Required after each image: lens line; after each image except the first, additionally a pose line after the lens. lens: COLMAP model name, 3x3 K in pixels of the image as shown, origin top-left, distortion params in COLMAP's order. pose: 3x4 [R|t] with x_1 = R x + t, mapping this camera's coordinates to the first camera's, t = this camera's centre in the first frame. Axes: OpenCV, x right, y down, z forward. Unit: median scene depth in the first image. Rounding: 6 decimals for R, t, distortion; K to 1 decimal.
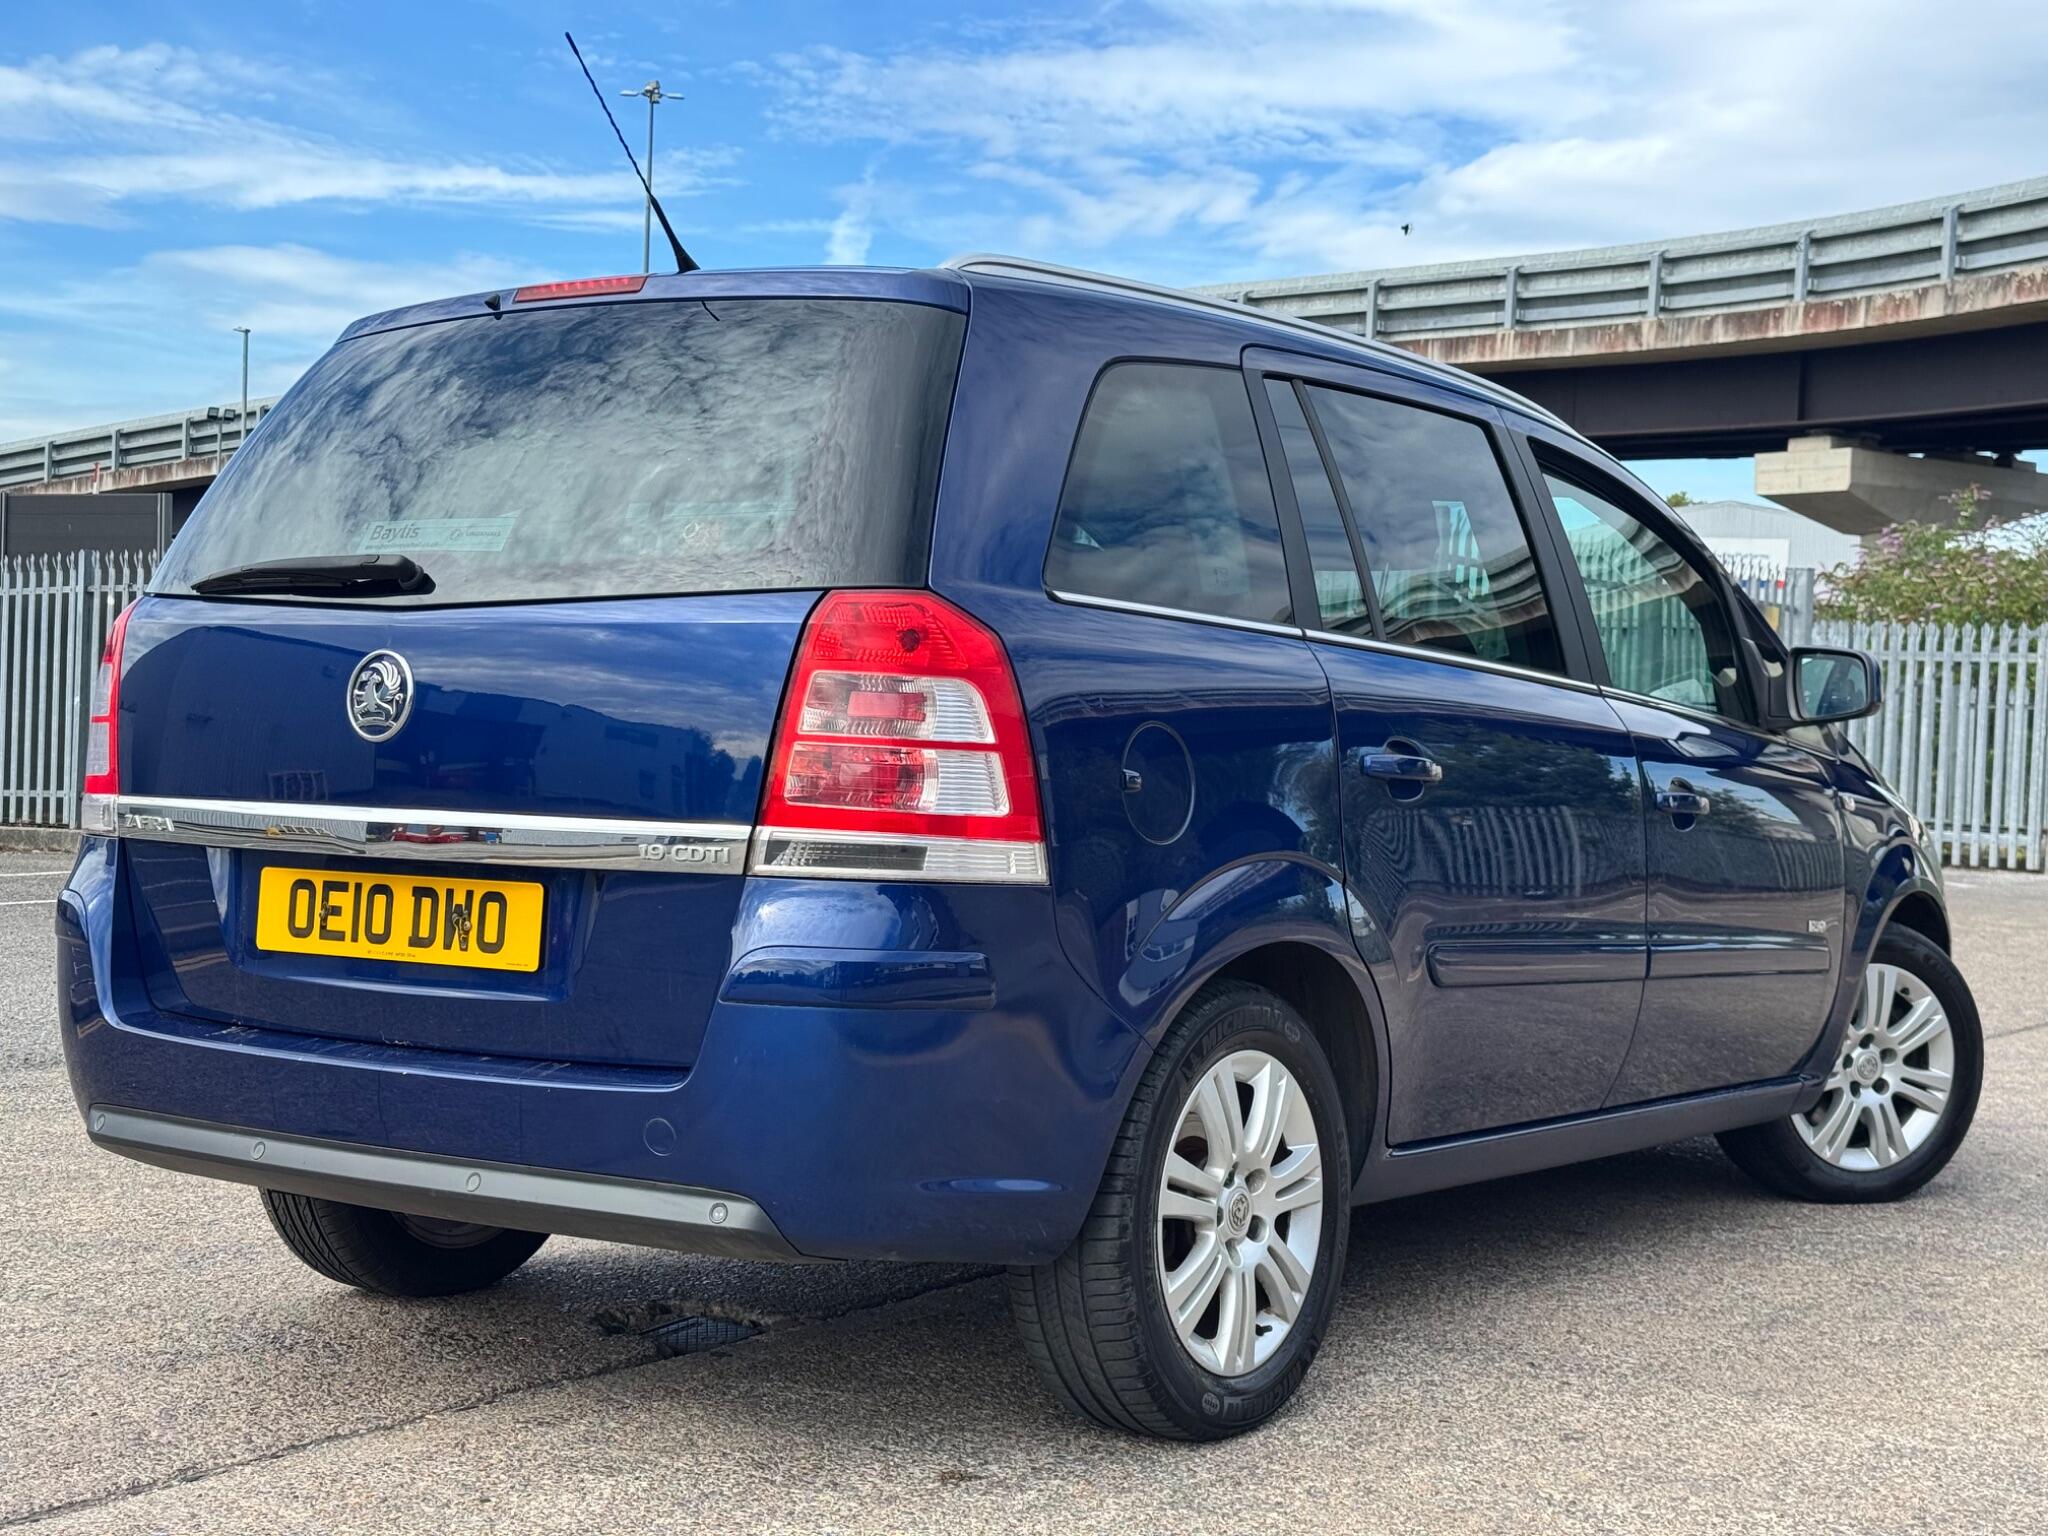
lens RADIAL K [[2827.4, 0, 1036.7], [0, 2827.4, 783.8], [0, 0, 1]] dist [0.084799, 0.000000]
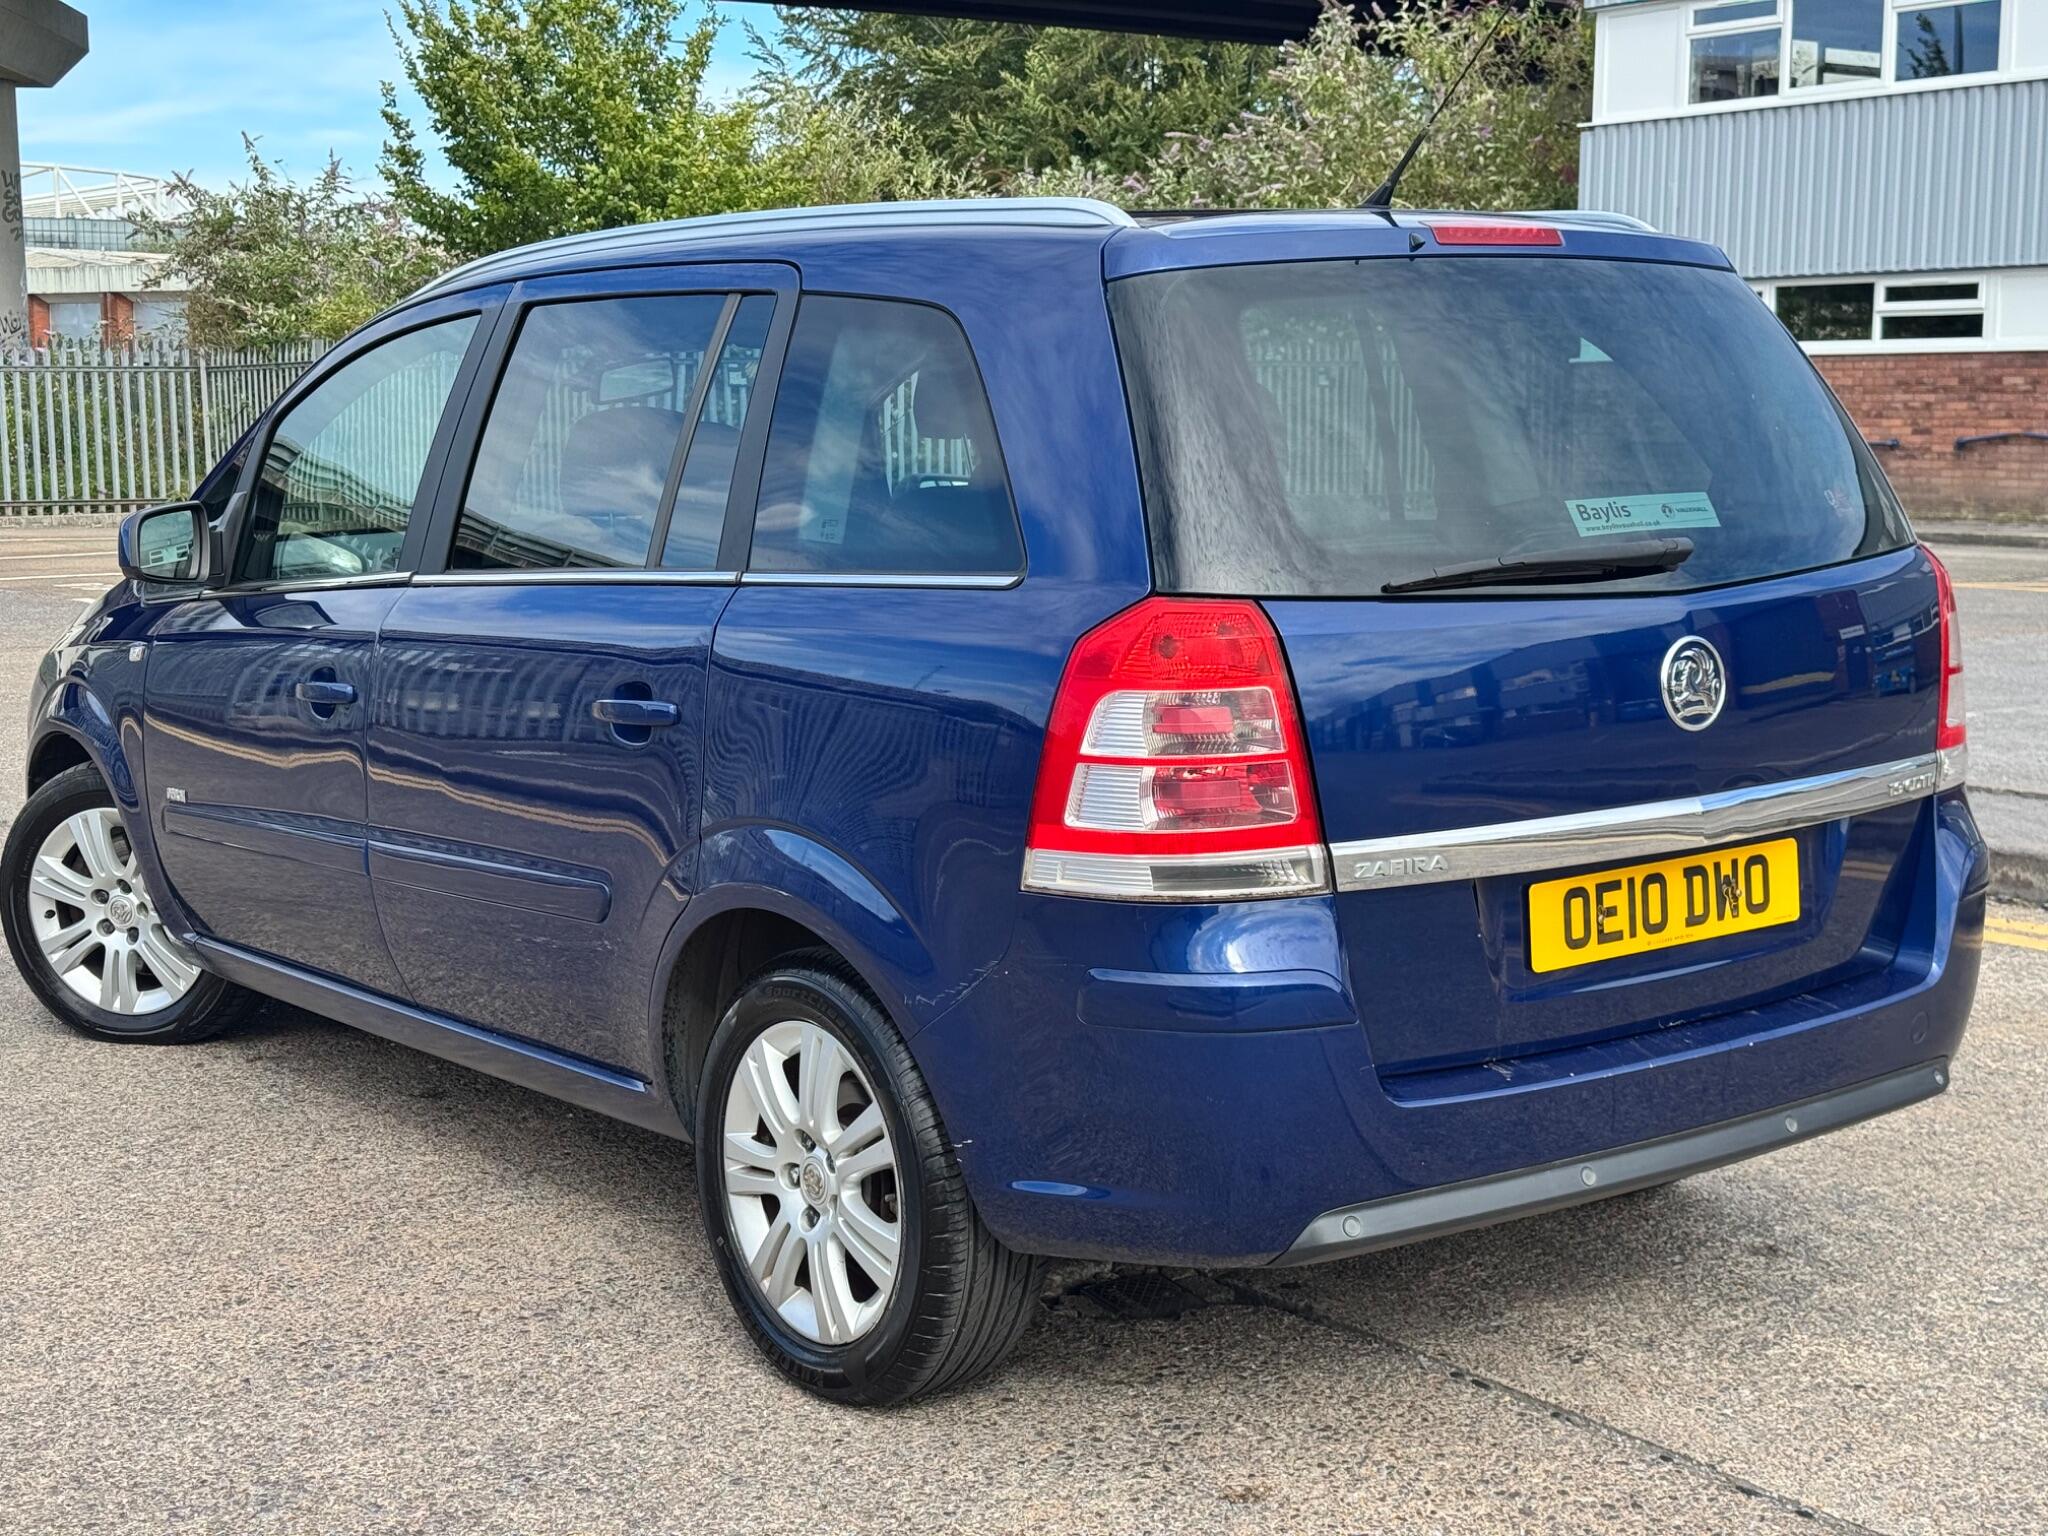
lens RADIAL K [[2827.4, 0, 997.2], [0, 2827.4, 781.9], [0, 0, 1]] dist [0.084799, 0.000000]
pose [[0.316989, -0.166026, 0.933785, -1.187571], [0.038614, 0.986002, 0.162202, -0.160435], [-0.947643, -0.015359, 0.318962, 0.881018]]
